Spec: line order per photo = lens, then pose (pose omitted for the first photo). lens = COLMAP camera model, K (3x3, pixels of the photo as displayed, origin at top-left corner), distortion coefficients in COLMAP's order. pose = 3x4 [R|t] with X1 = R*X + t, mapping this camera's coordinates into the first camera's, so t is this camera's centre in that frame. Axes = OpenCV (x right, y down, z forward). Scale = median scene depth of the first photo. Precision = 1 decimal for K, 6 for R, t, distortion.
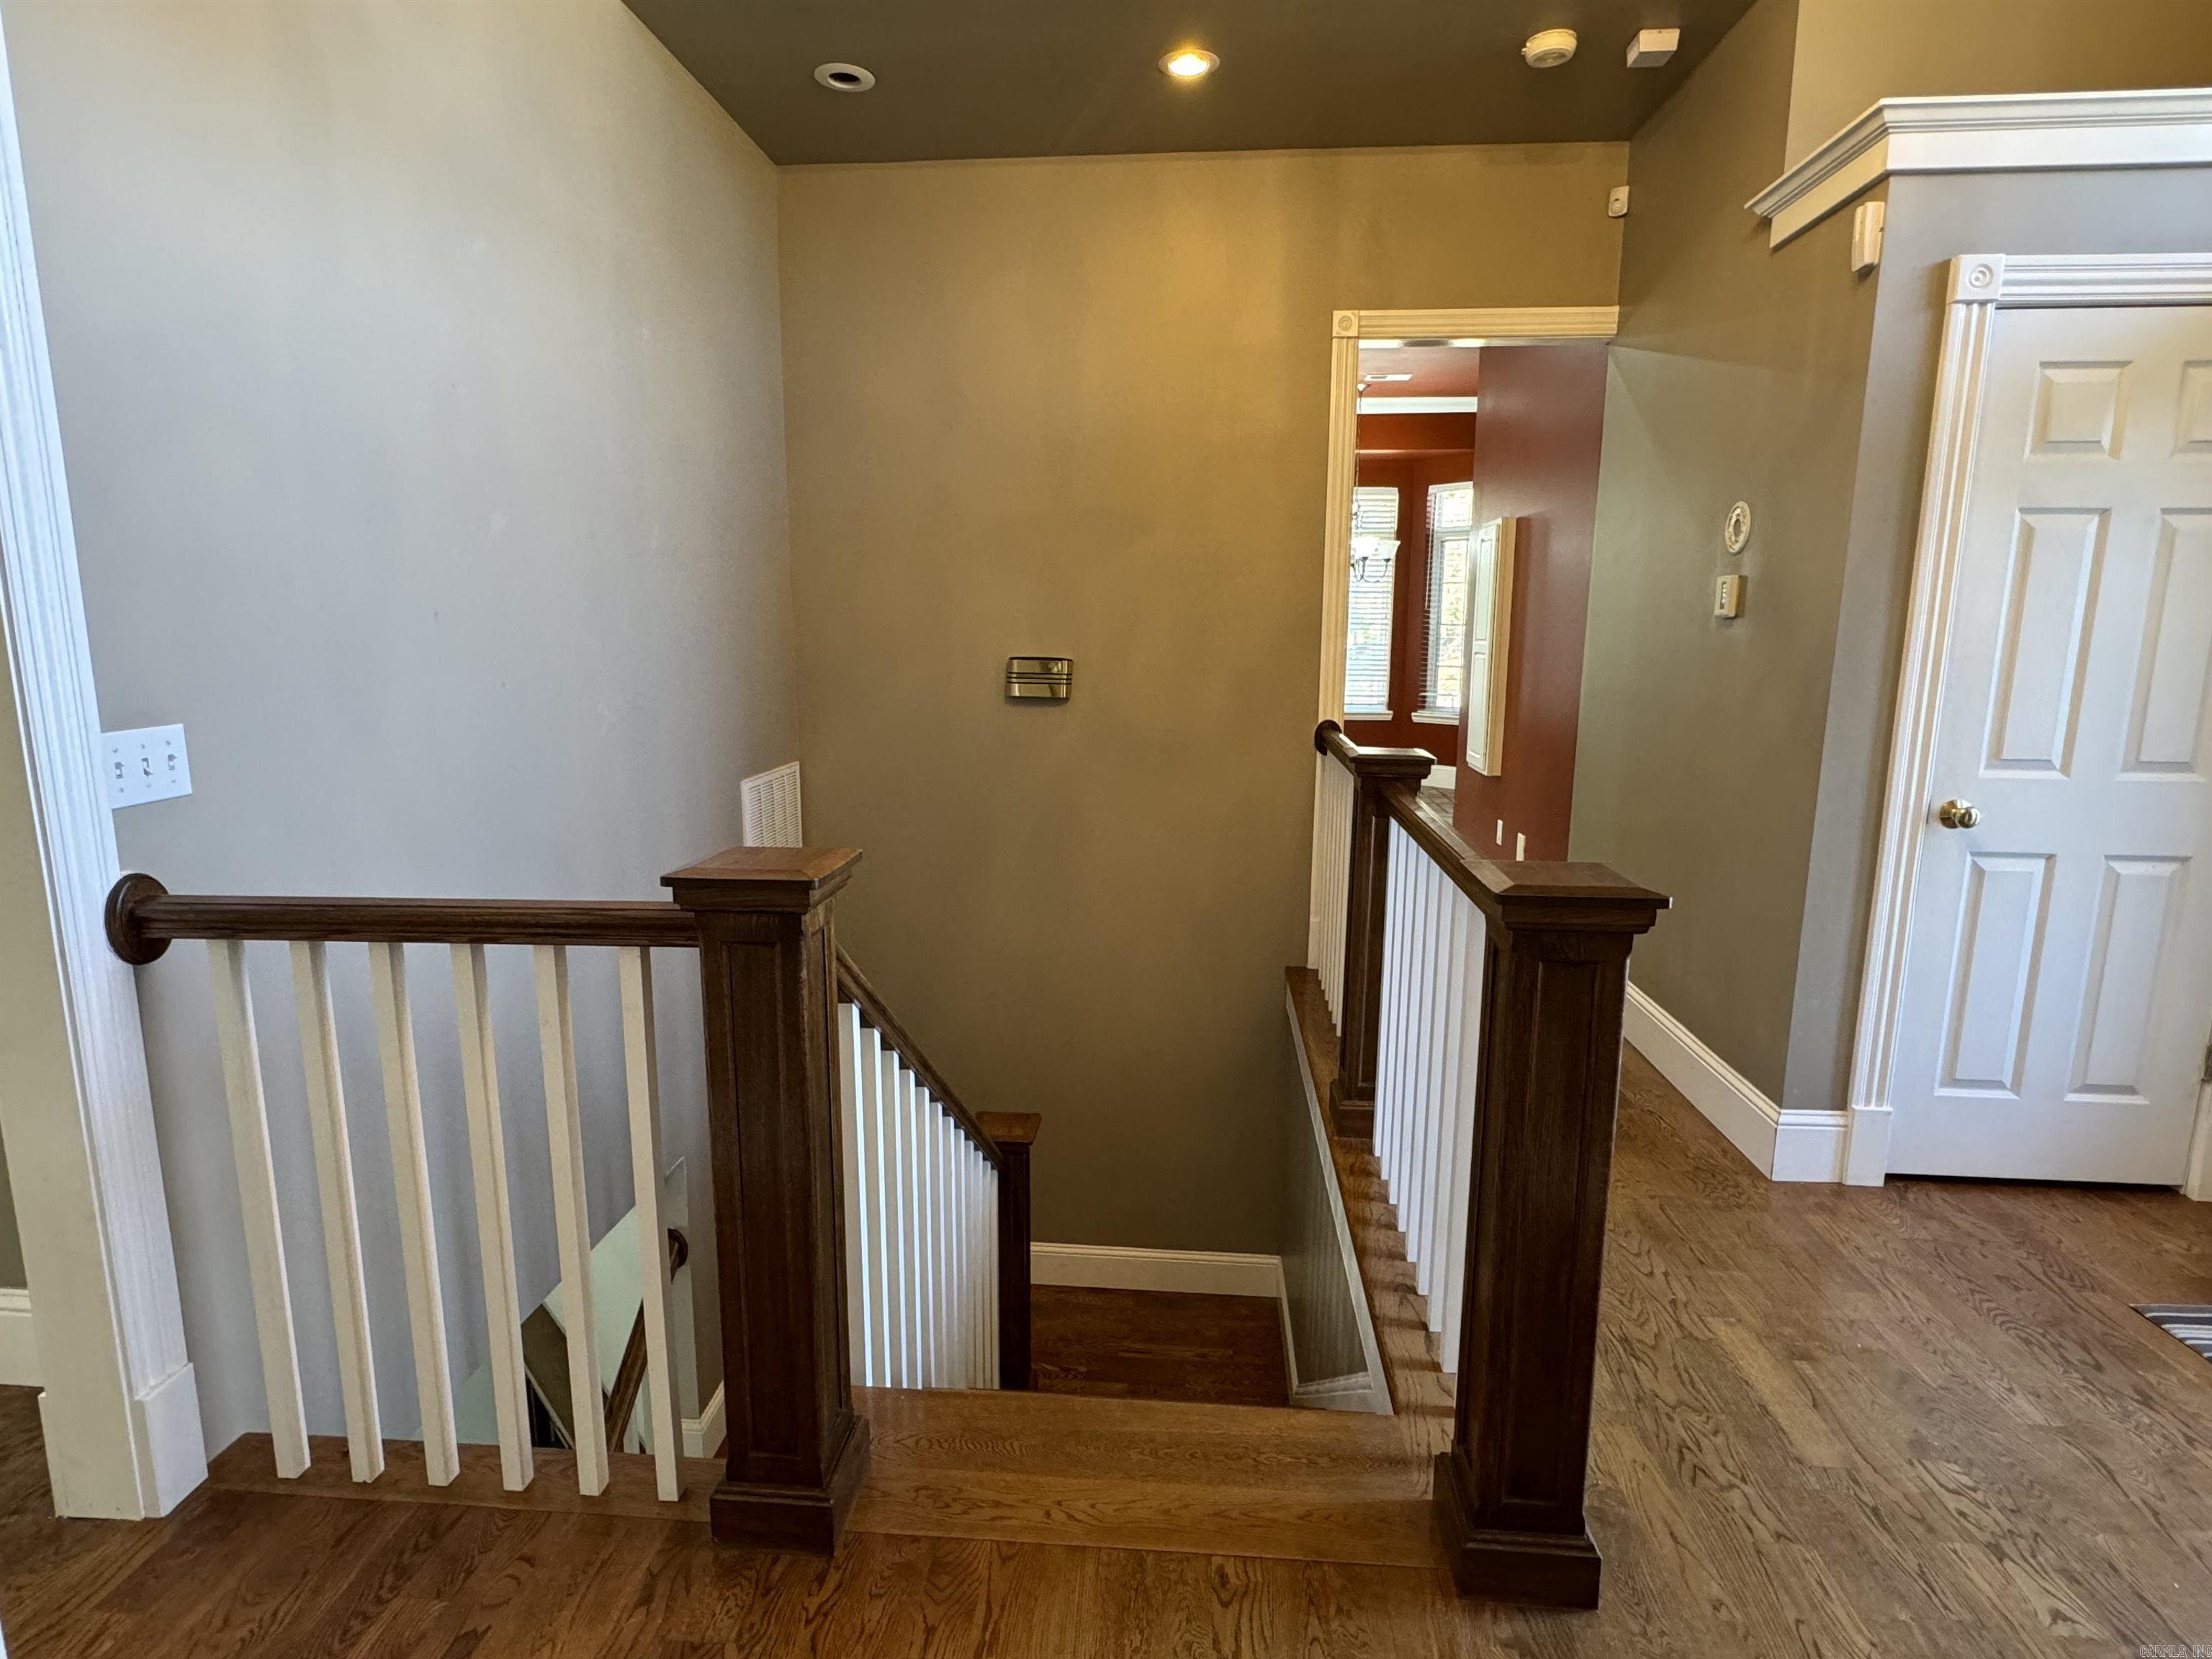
lens RADIAL K [[1168.5, 0, 1106.0], [0, 1168.5, 829.5], [0, 0, 1]] dist [0.001961, 0.000859]
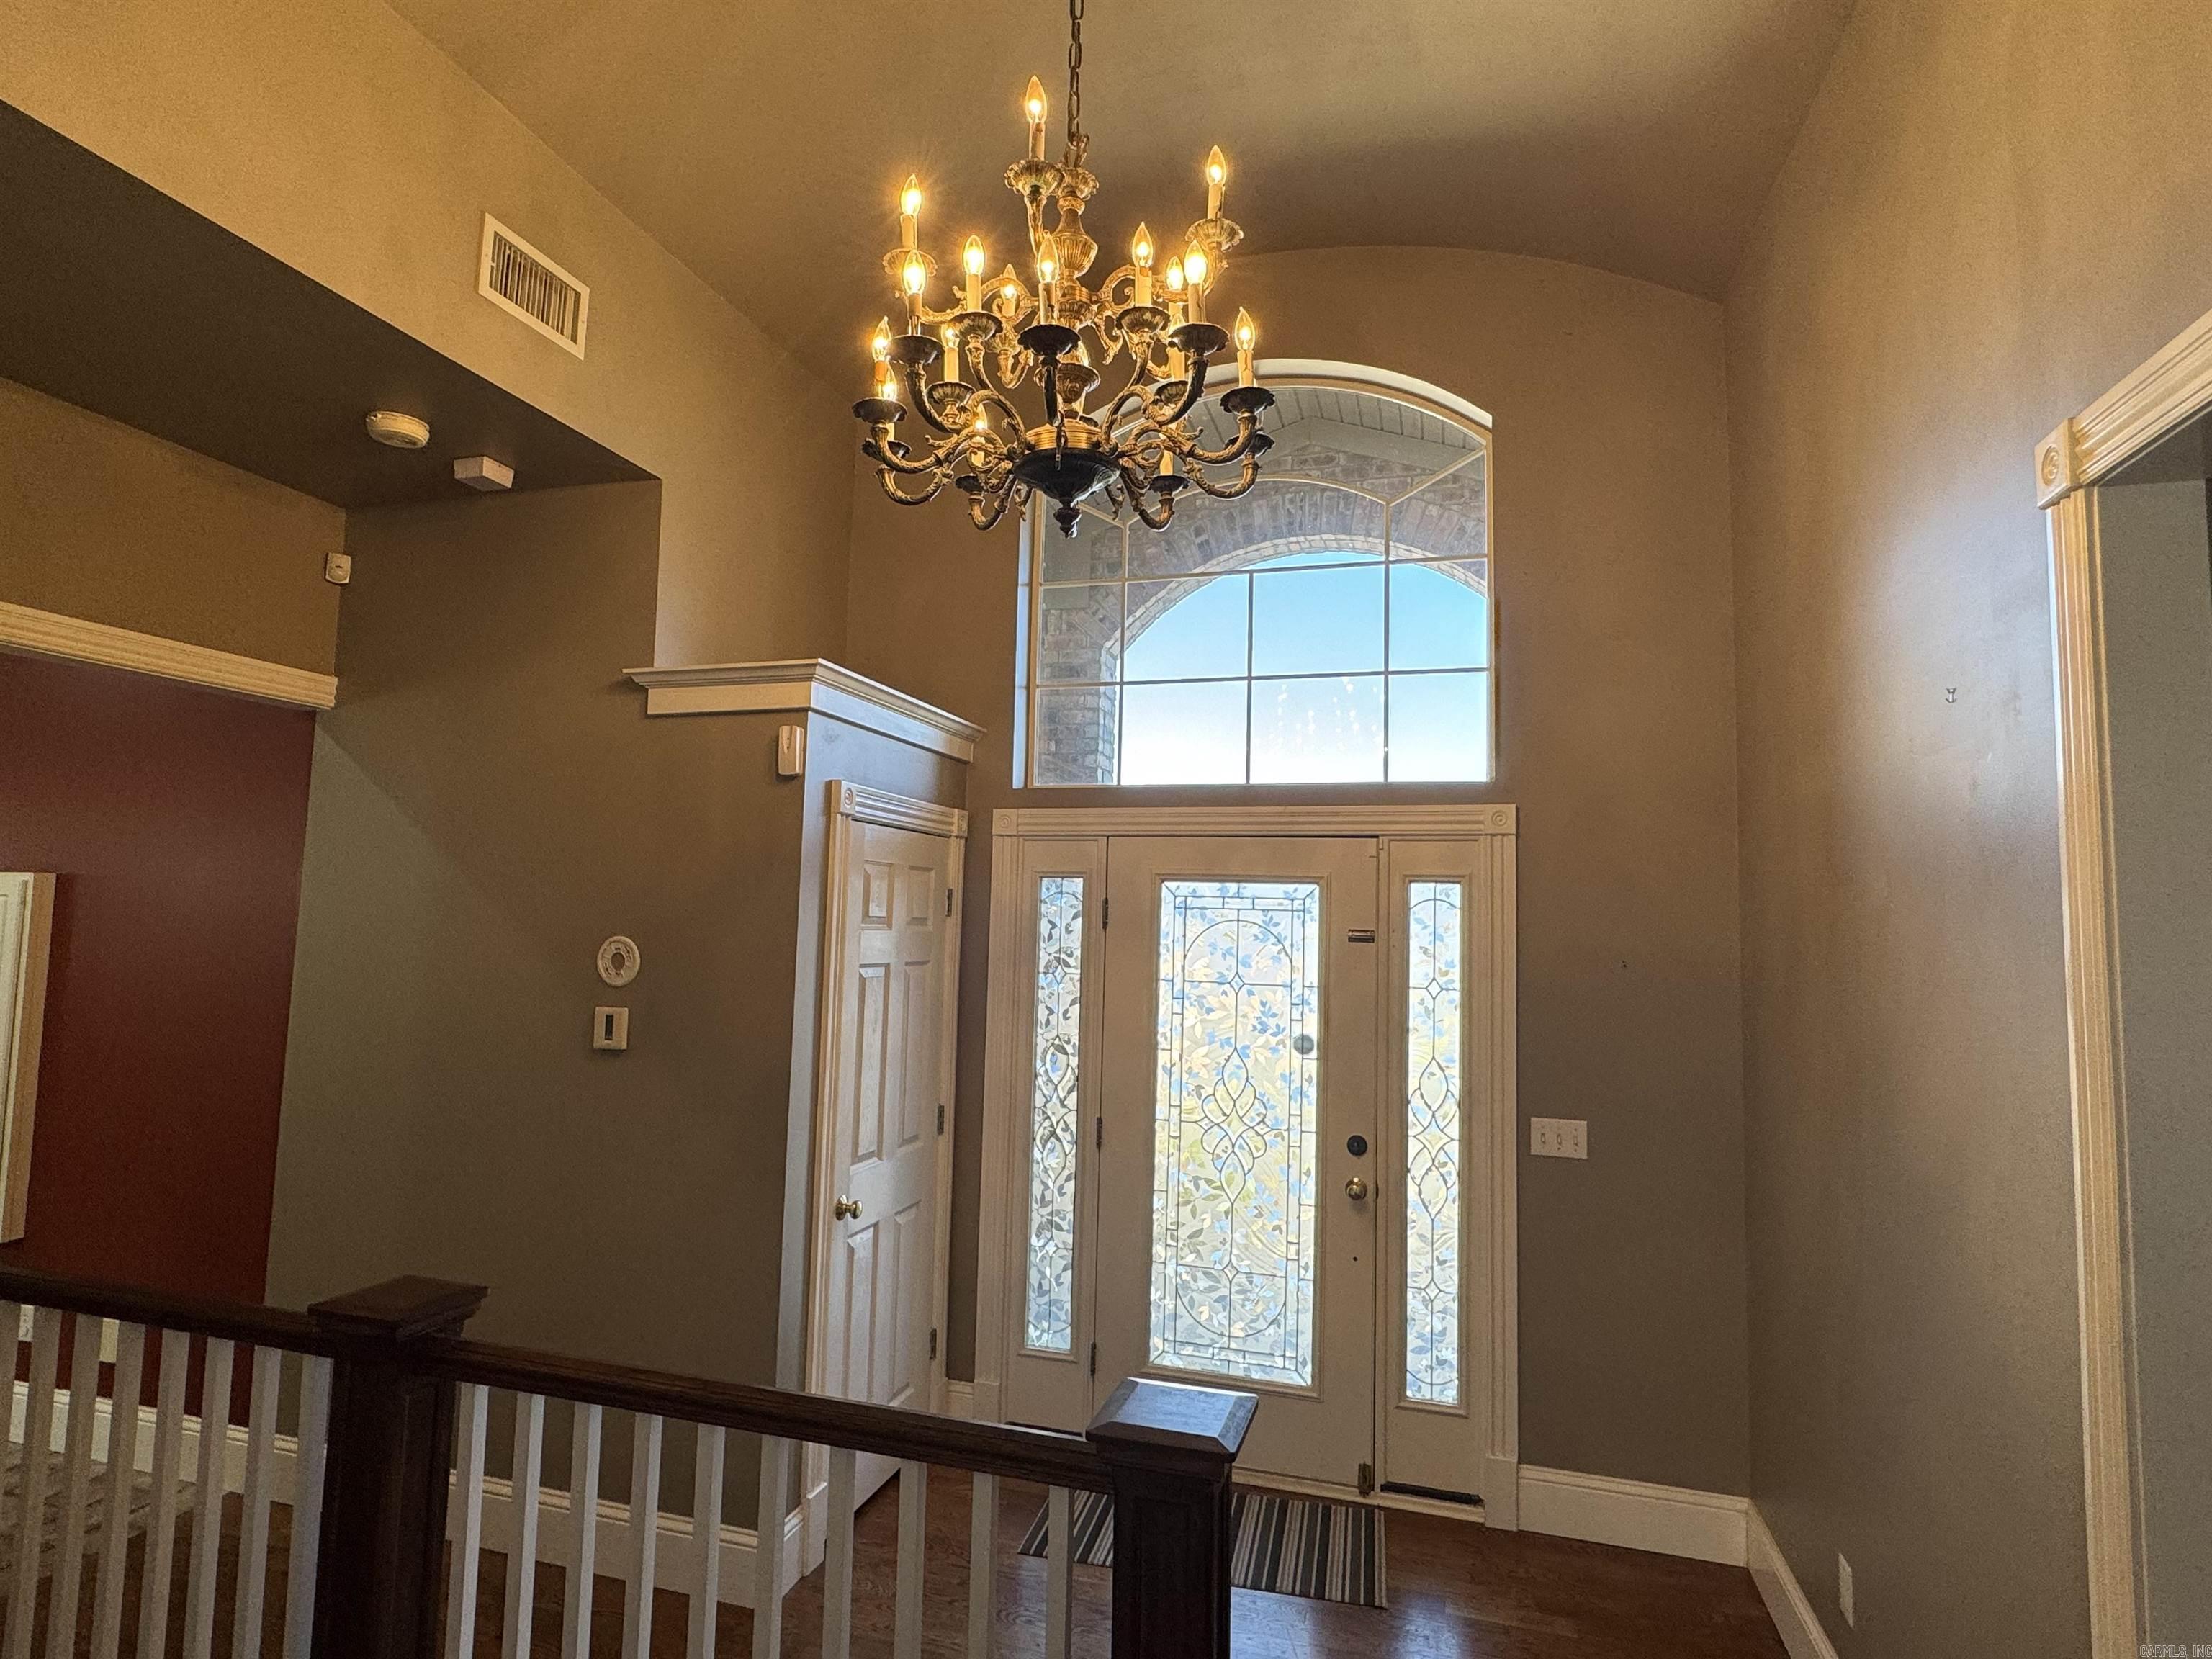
lens RADIAL K [[1165.5, 0, 1106.0], [0, 1165.5, 829.5], [0, 0, 1]] dist [-0.005224, 0.001591]
pose [[0.208794, 0.080872, 0.974610, -0.424534], [0.149137, 0.982286, -0.113459, -0.217076], [-0.966521, 0.169040, 0.193034, 0.419920]]
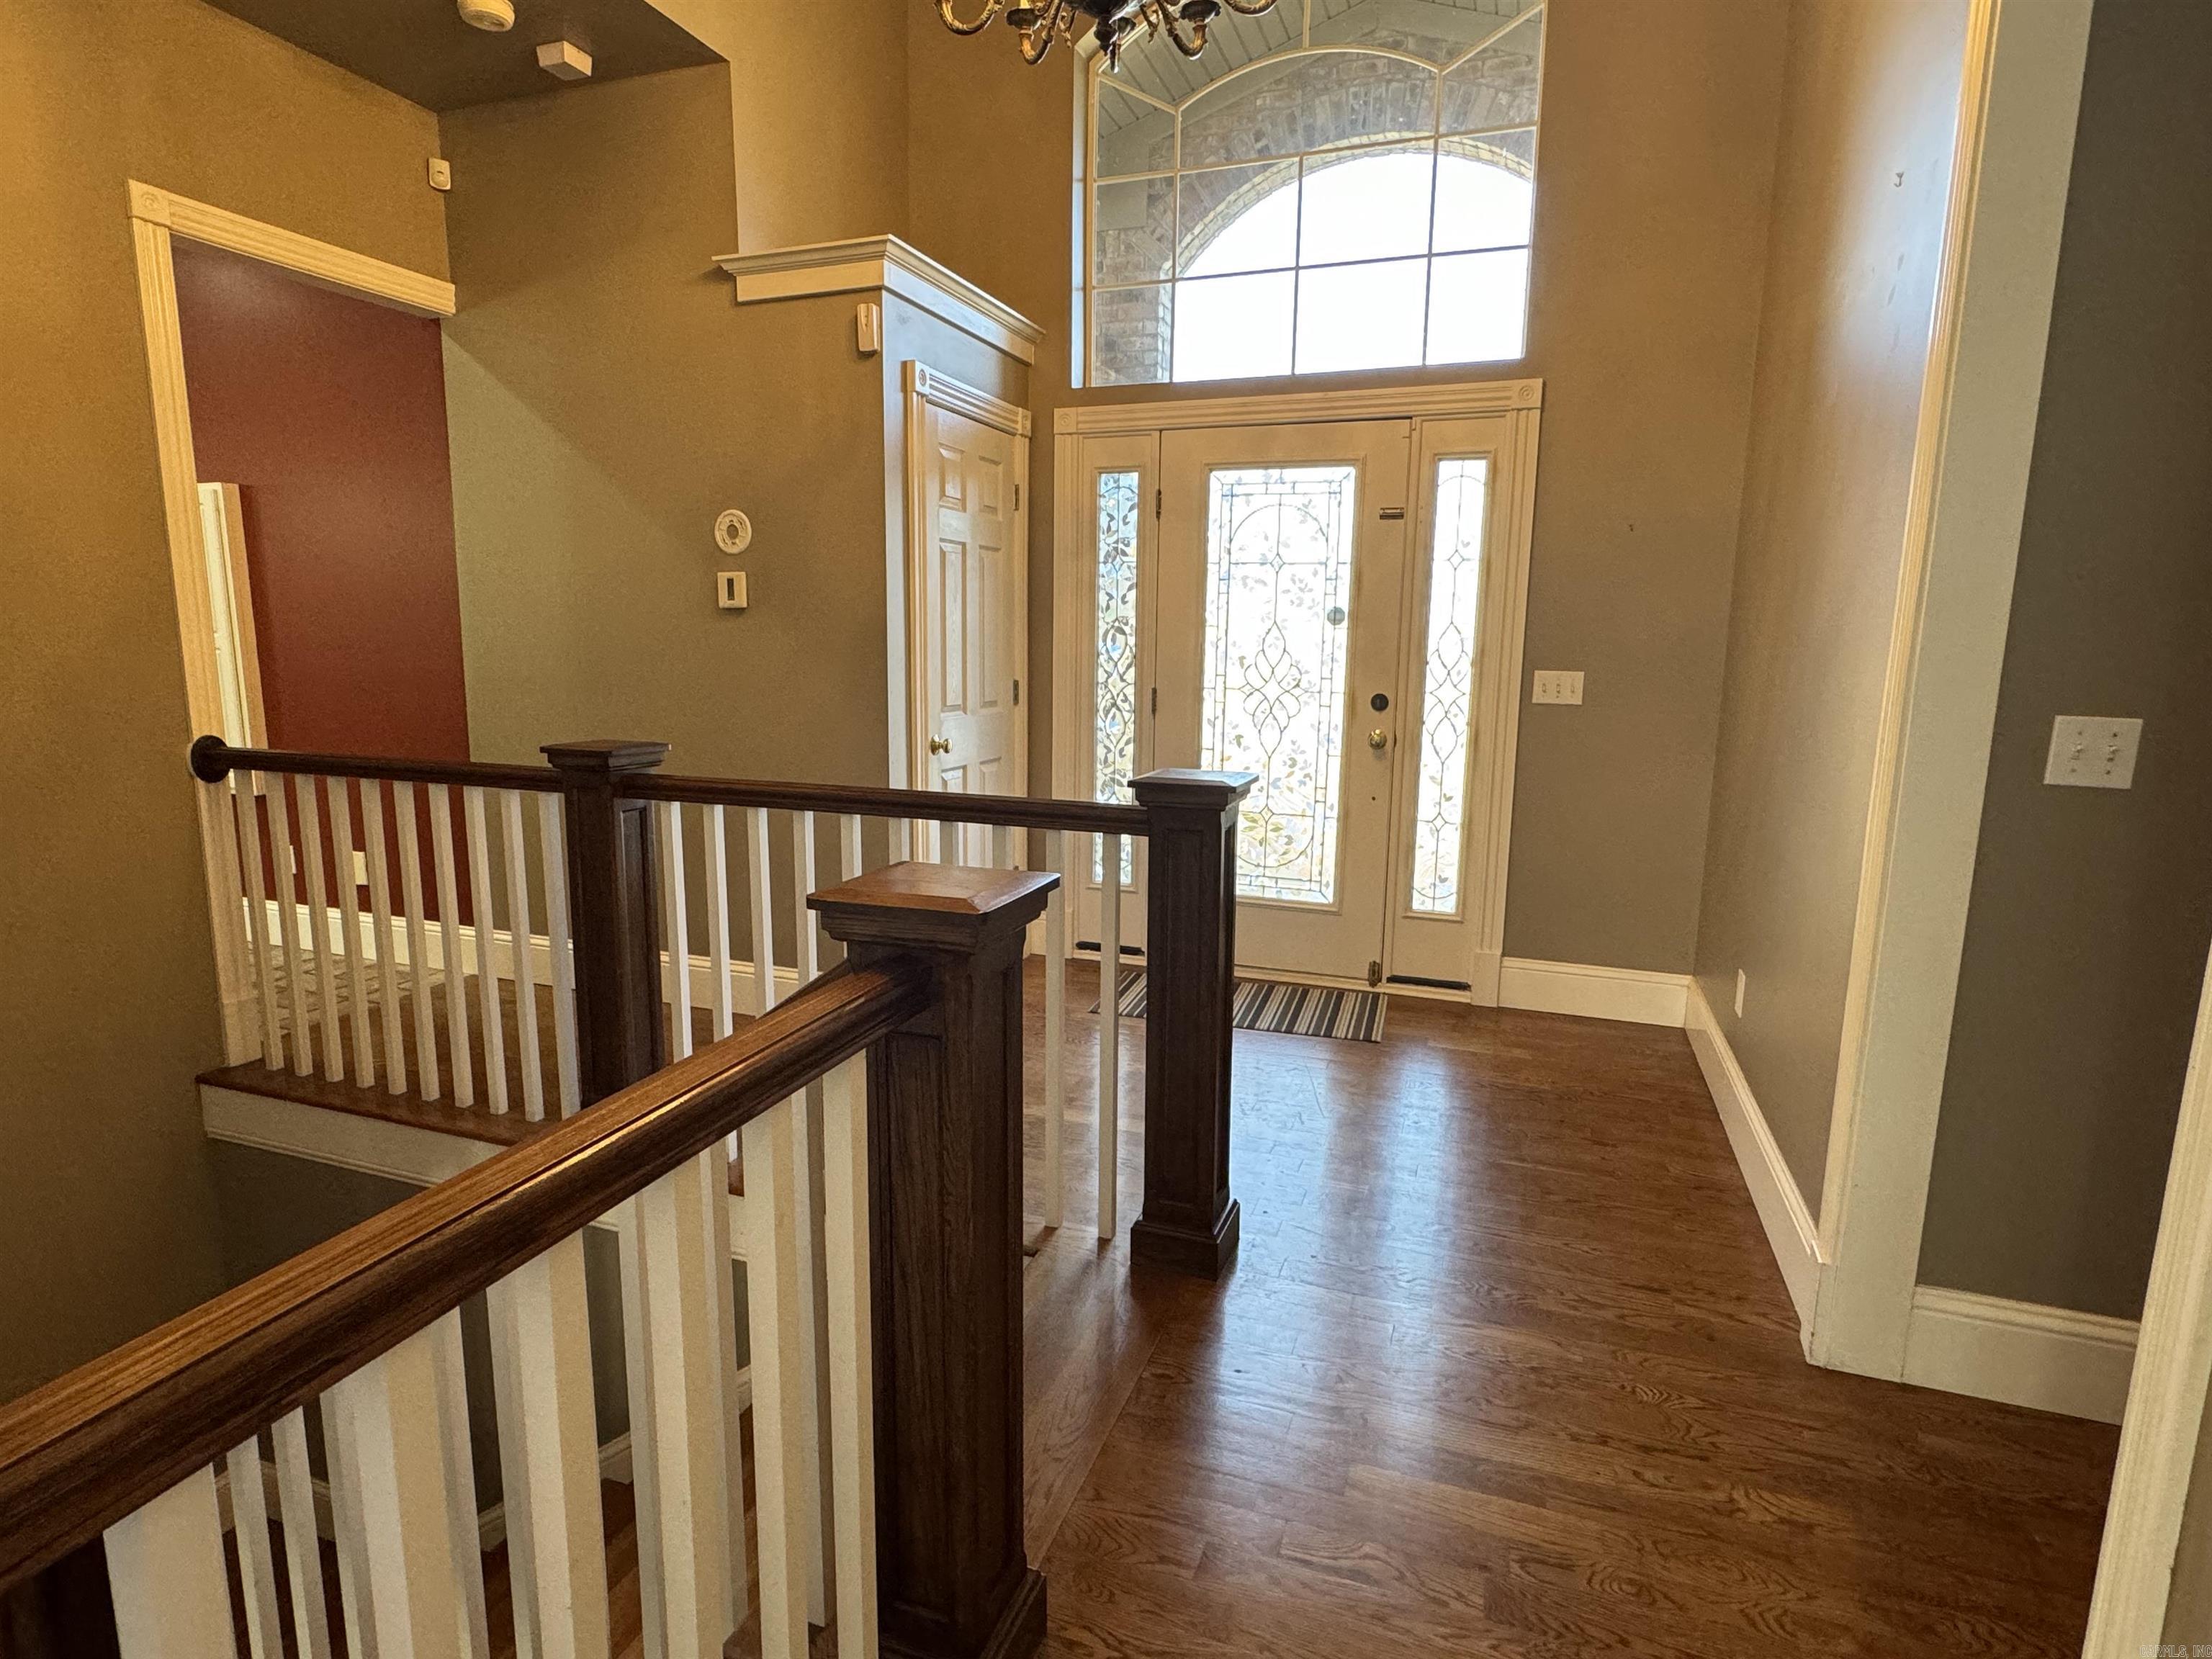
lens RADIAL K [[1165.5, 0, 1106.0], [0, 1165.5, 829.5], [0, 0, 1]] dist [-0.005224, 0.001591]
pose [[0.268135, -0.160484, 0.949920, -0.595445], [0.158229, 0.979973, 0.120897, -0.052008], [-0.950298, 0.117889, 0.288158, 0.382627]]
